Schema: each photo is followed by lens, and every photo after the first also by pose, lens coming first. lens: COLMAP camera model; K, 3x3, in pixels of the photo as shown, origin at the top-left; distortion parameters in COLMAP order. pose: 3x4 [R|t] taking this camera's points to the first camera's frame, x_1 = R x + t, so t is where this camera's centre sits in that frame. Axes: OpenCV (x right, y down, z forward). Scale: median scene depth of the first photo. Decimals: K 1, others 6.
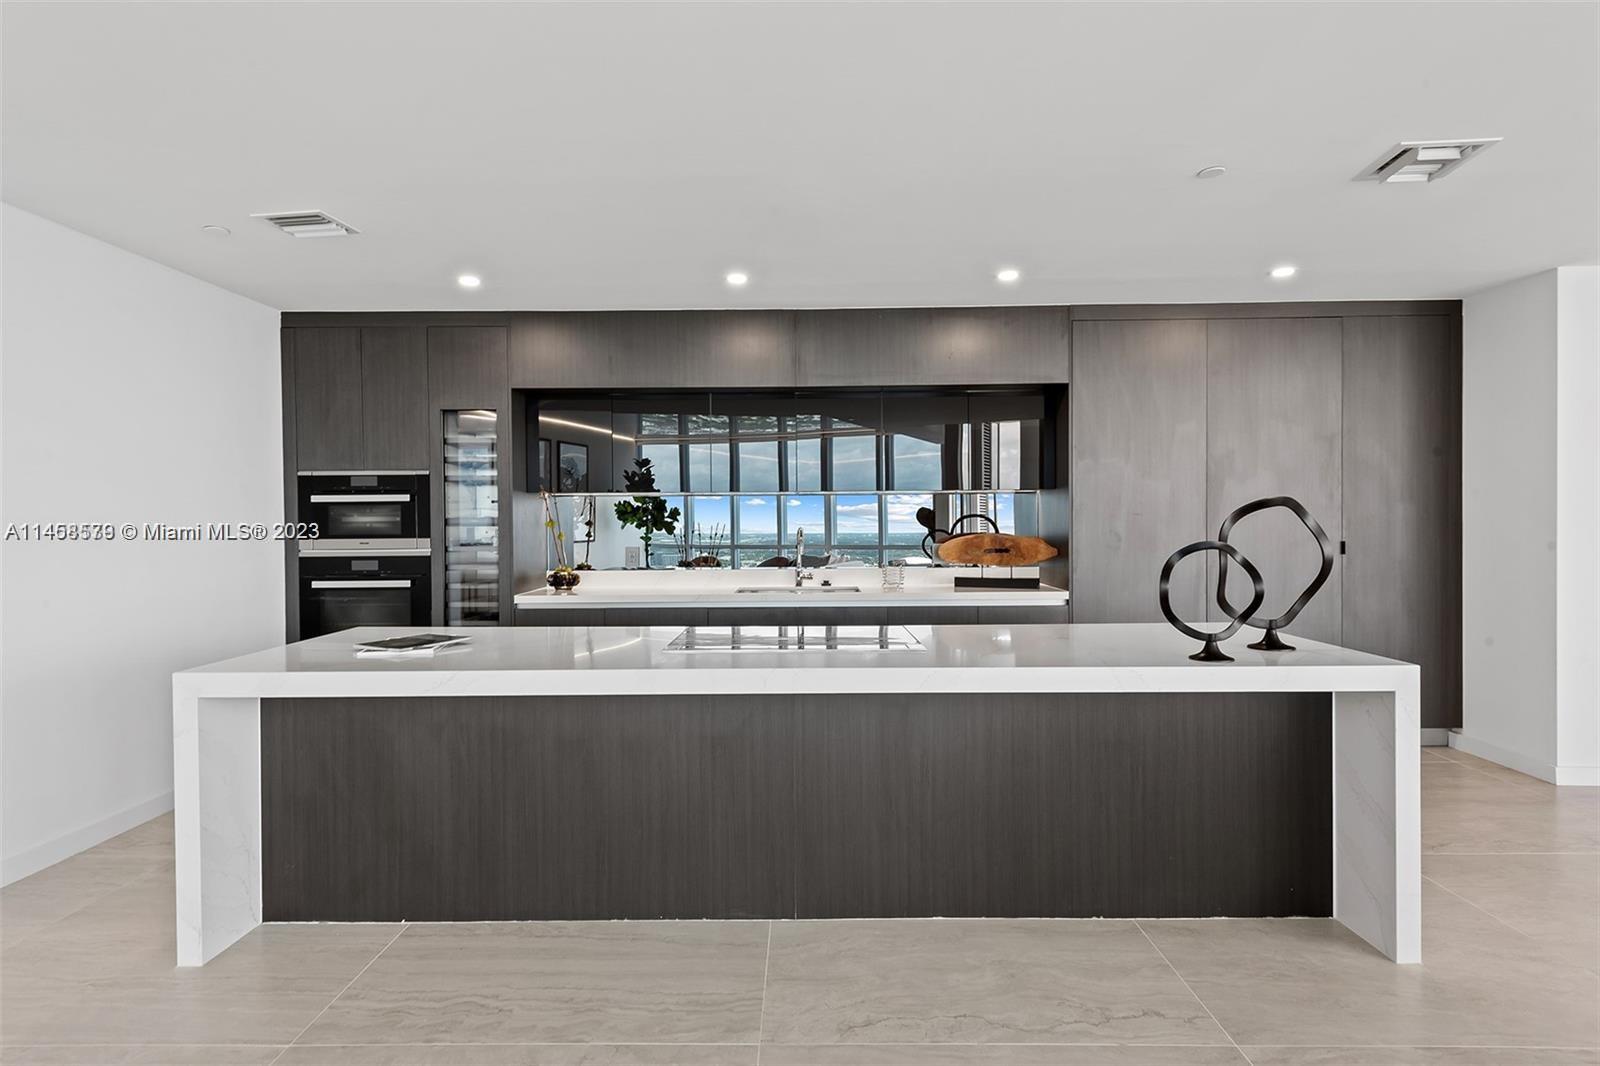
lens RADIAL K [[793.1, 0, 800.0], [0, 793.1, 533.0], [0, 0, 1]] dist [-0.000846, 0.000050]
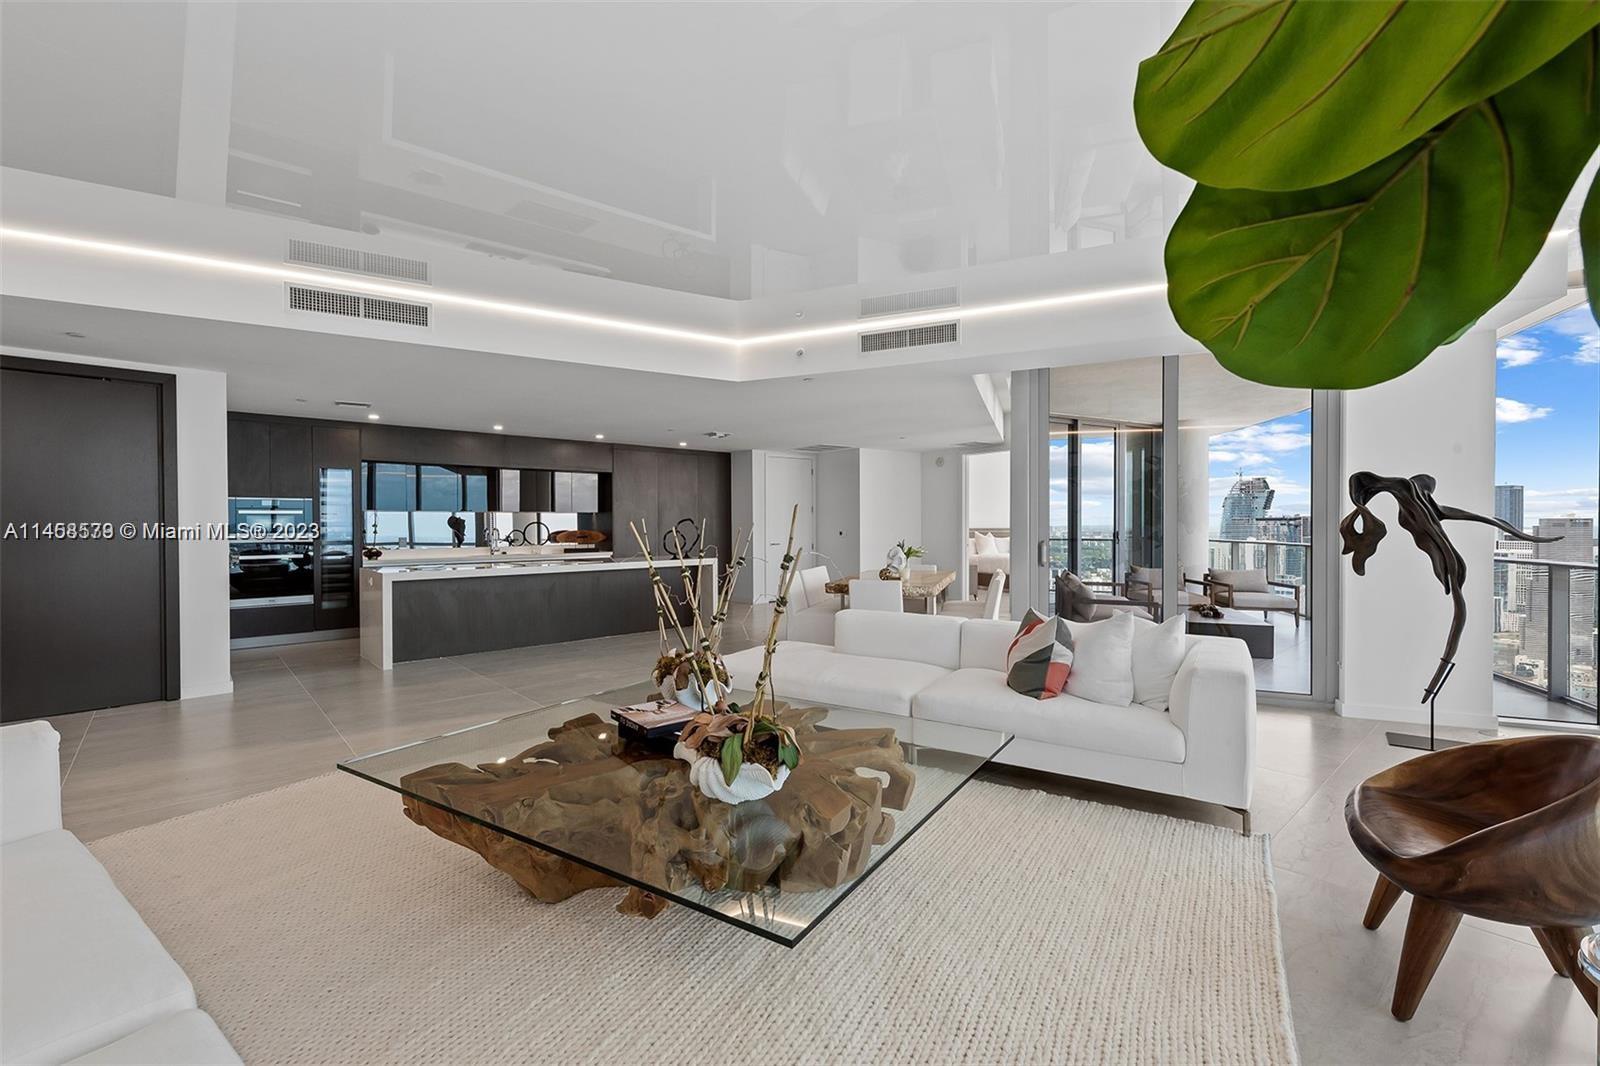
lens RADIAL K [[705.1, 0, 800.0], [0, 705.1, 533.0], [0, 0, 1]] dist [0.000264, -0.000108]
pose [[0.725530, -0.003598, 0.688182, -0.809862], [0.012935, 0.999881, -0.008408, 0.038456], [-0.688069, 0.015002, 0.725490, -1.108766]]
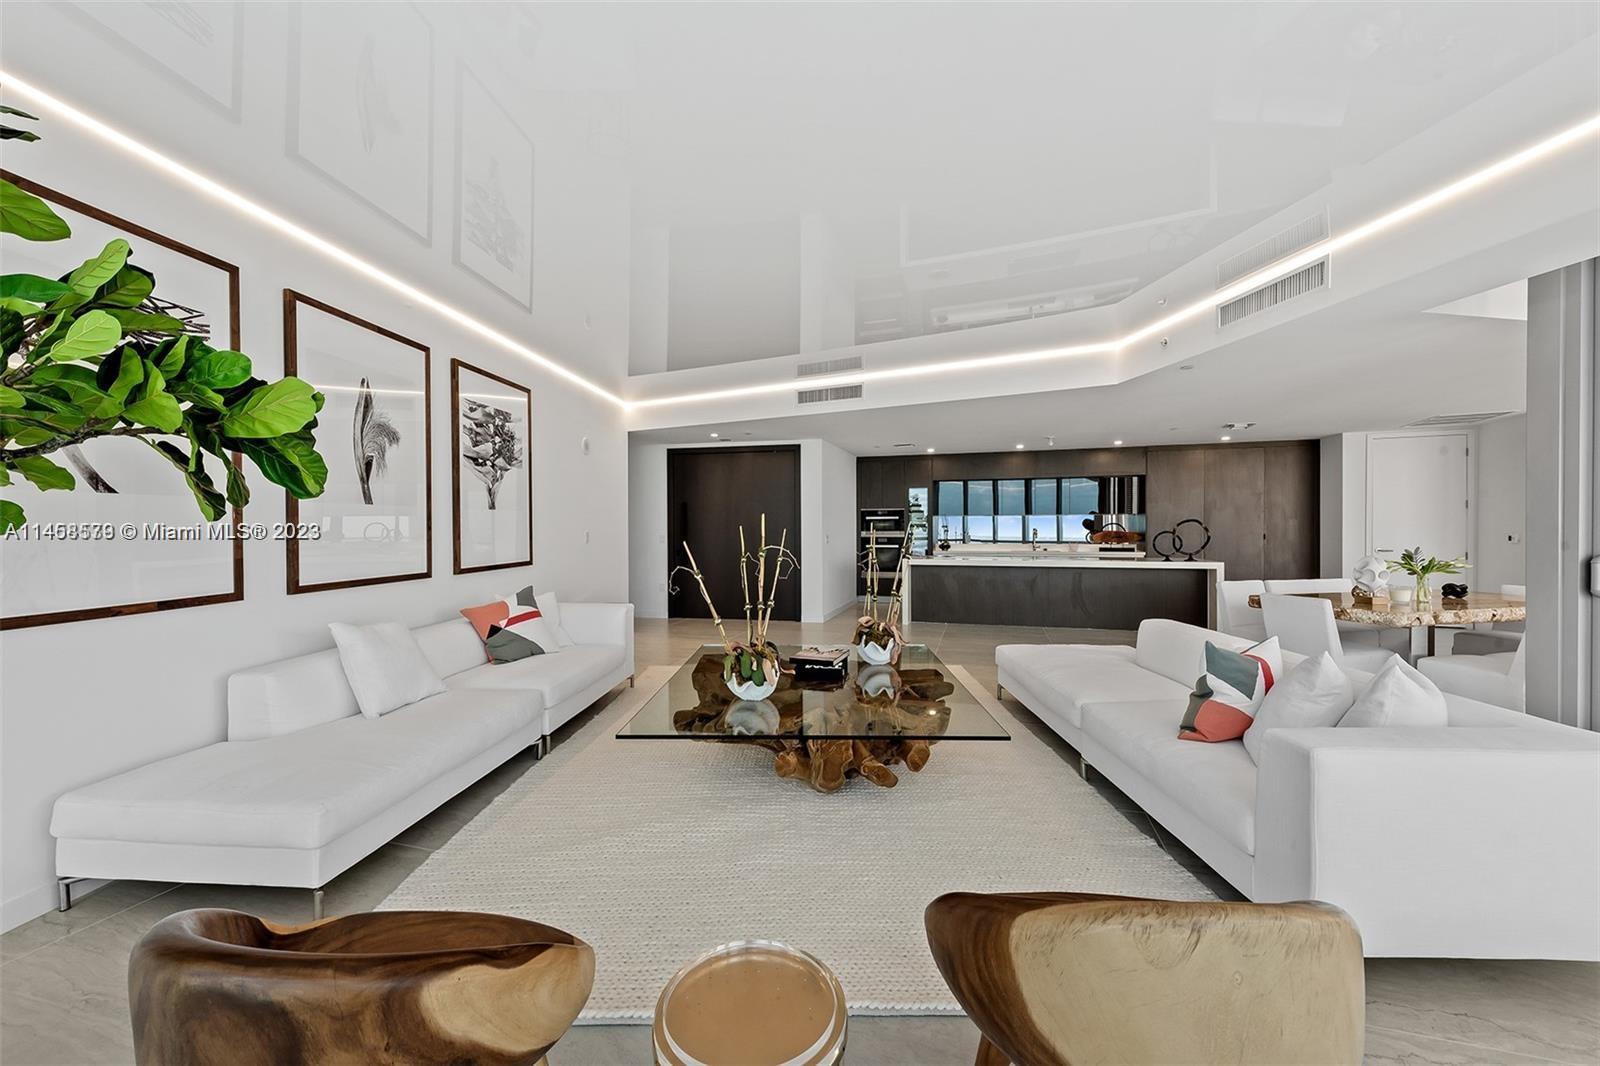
lens RADIAL K [[632.7, 0, 777.6], [0, 632.7, 535.1], [0, 0, 1]] dist [0.000758, 0.000079]
pose [[0.951652, 0.007969, -0.307076, -0.187548], [-0.010090, 0.999935, -0.005319, 0.039394], [0.307014, 0.008160, 0.951670, -1.416469]]
